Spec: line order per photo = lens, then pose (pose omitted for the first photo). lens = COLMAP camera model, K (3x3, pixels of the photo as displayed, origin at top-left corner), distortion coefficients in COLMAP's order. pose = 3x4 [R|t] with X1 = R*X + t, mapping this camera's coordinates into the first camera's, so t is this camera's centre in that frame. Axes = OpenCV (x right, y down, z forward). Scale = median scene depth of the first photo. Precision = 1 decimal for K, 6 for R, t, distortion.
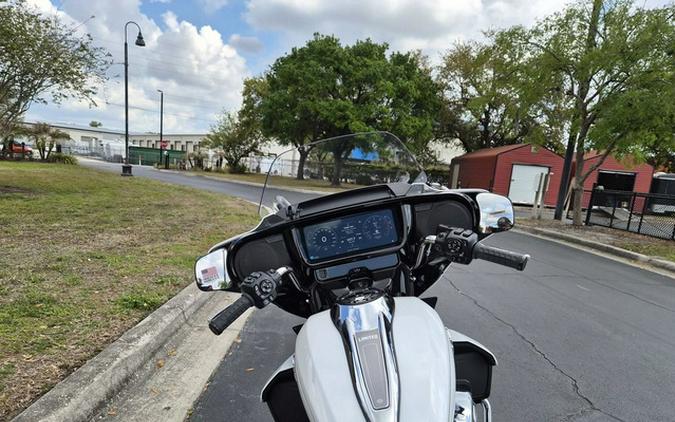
lens RADIAL K [[458.8, 0, 327.3], [0, 458.8, 248.8], [0, 0, 1]] dist [0.054599, -0.042115]
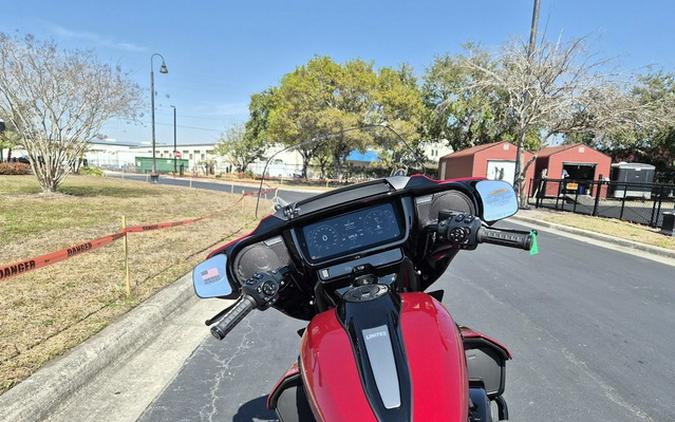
lens RADIAL K [[462.7, 0, 334.3], [0, 462.7, 237.7], [0, 0, 1]] dist [0.051970, -0.038304]
pose [[0.999212, -0.039636, 0.002220, 0.006628], [0.039684, 0.998786, -0.029183, 0.021467], [-0.001060, 0.029248, 0.999572, -0.118797]]
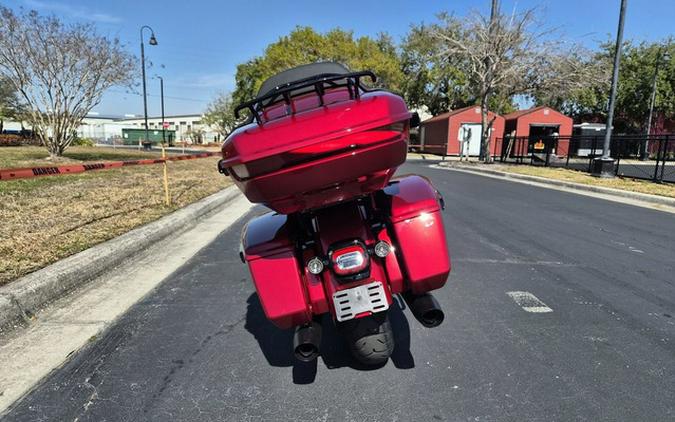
lens RADIAL K [[462.7, 0, 342.1], [0, 462.7, 218.4], [0, 0, 1]] dist [0.051970, -0.038304]
pose [[0.996866, -0.066577, 0.042728, 0.008616], [0.066906, 0.997739, -0.006315, 0.043661], [-0.042211, 0.009154, 0.999067, -0.176765]]
